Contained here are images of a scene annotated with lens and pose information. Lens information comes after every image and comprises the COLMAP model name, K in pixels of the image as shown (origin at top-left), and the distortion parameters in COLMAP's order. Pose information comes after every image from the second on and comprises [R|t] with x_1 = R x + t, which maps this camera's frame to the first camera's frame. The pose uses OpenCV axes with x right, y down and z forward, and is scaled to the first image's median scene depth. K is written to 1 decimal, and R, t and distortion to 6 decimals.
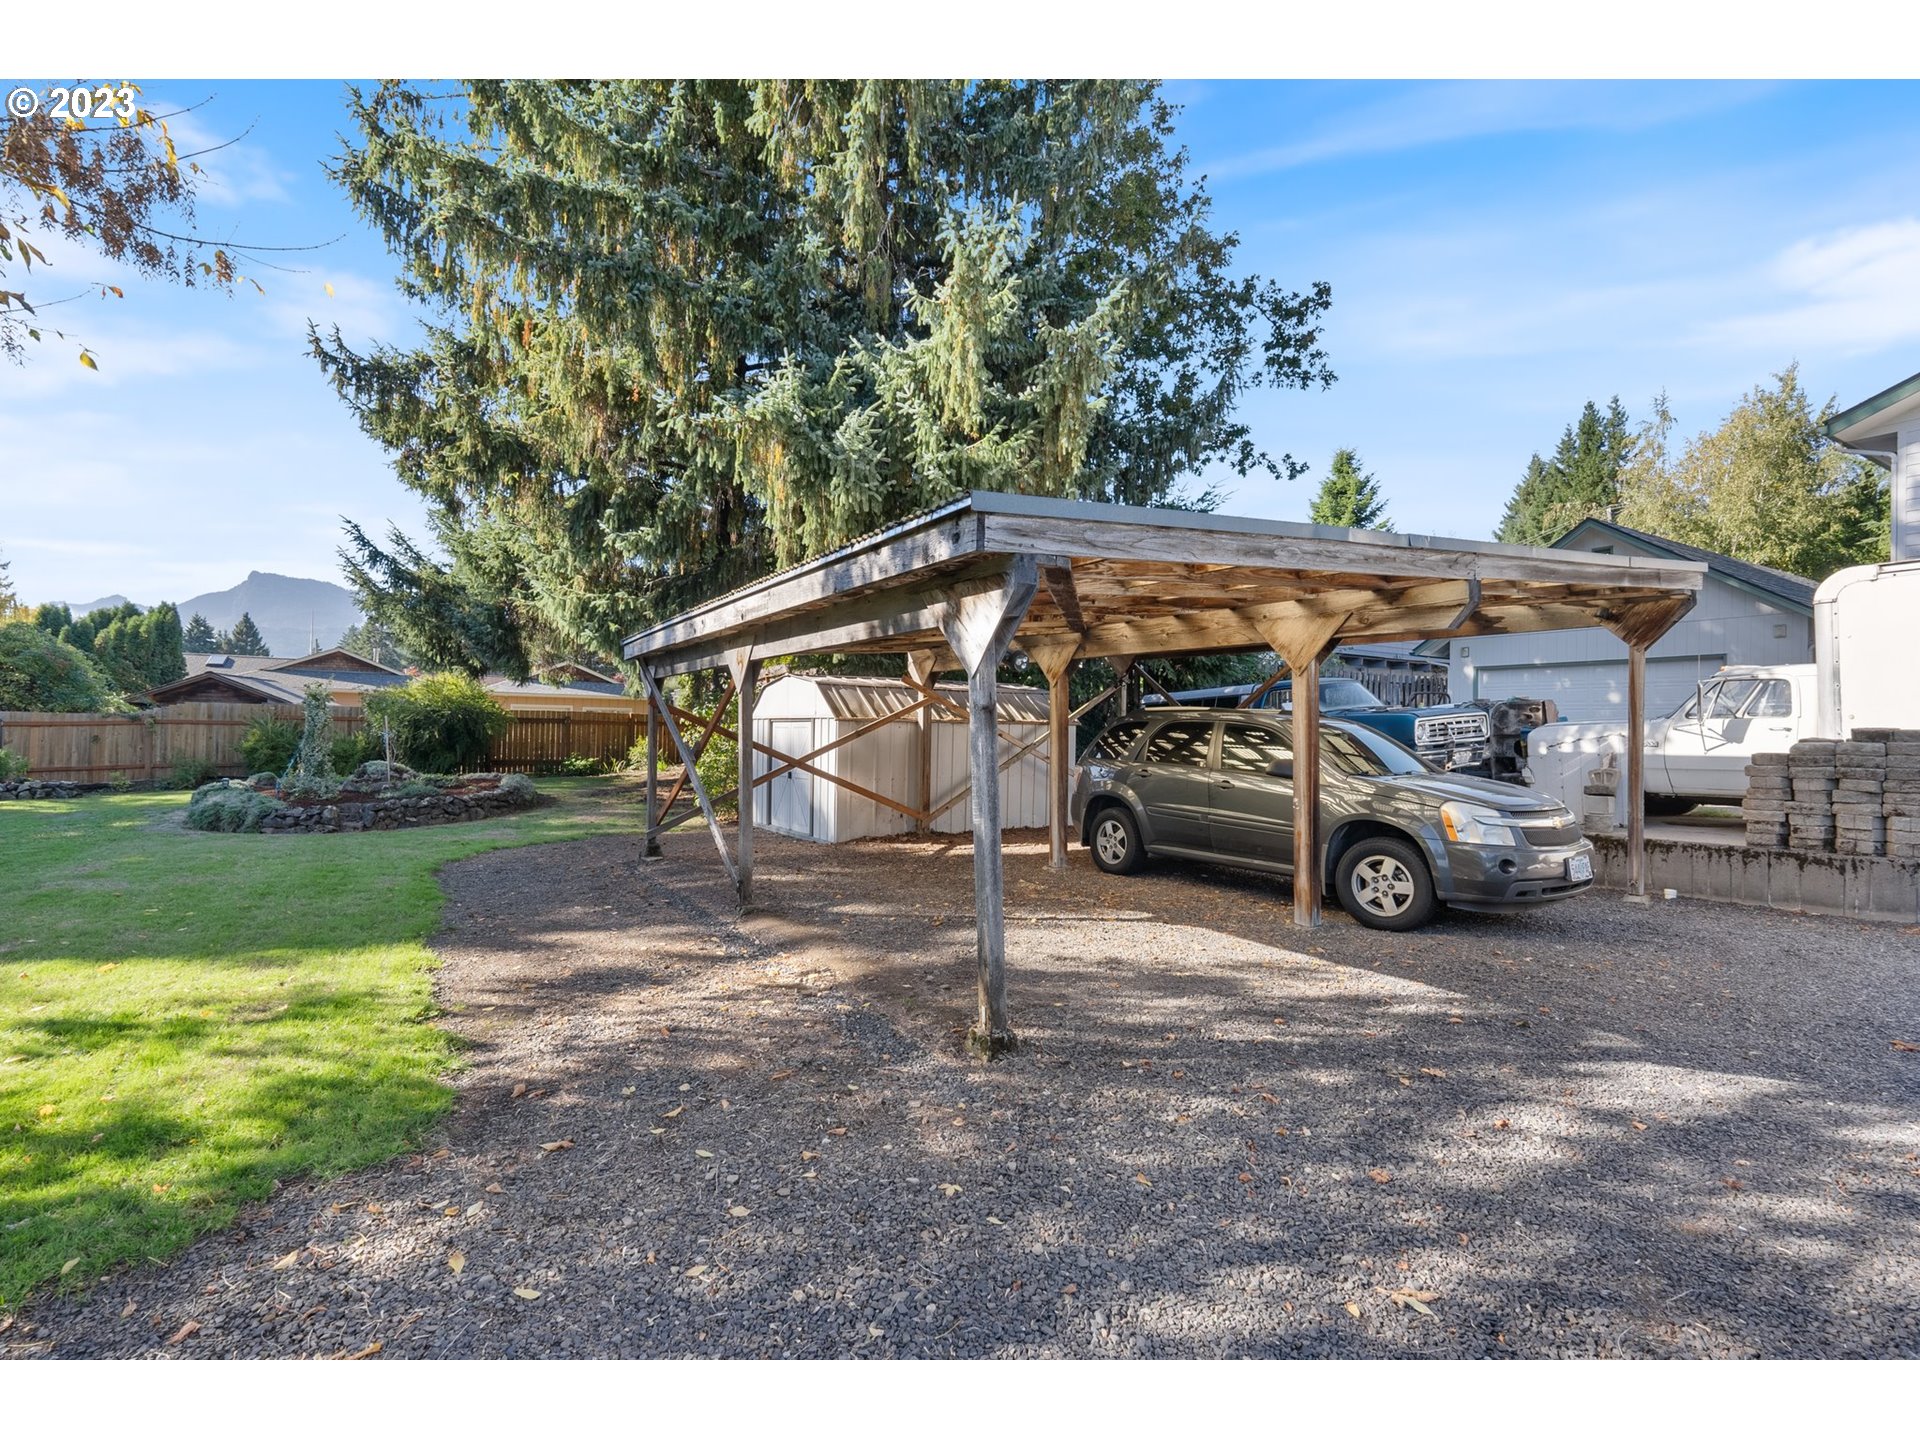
lens RADIAL K [[847.9, 0, 960.0], [0, 847.9, 720.0], [0, 0, 1]] dist [-0.003915, 0.000114]
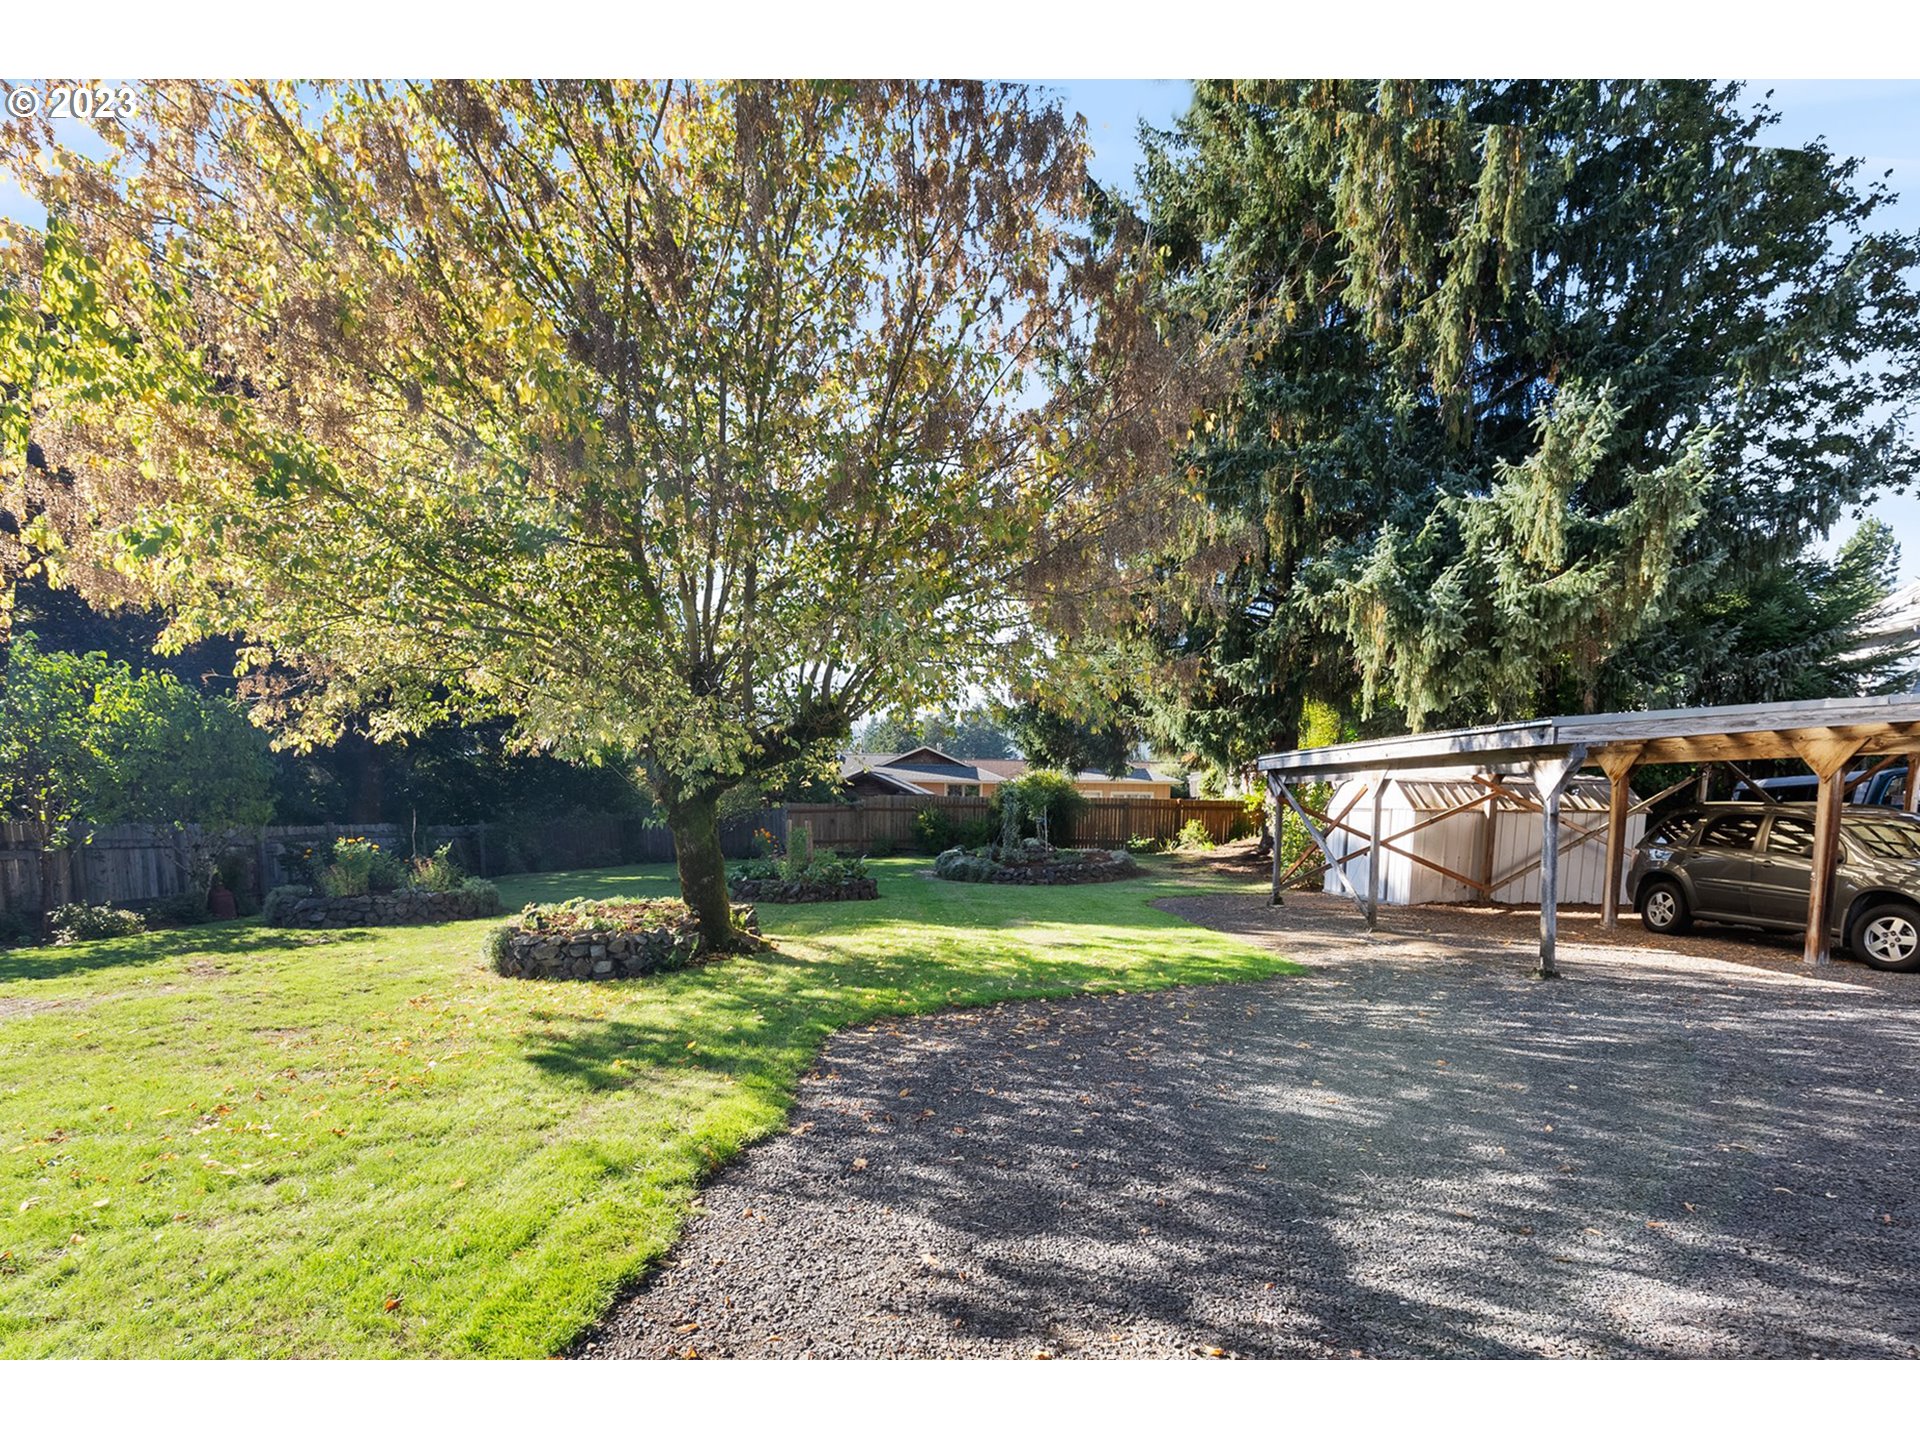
lens RADIAL K [[928.4, 0, 958.3], [0, 928.4, 915.7], [0, 0, 1]] dist [-0.000775, 0.000174]
pose [[0.862813, 0.053759, -0.502656, -0.025938], [0.009414, 0.992448, 0.122303, -0.022531], [0.505435, -0.110257, 0.855792, -0.635222]]
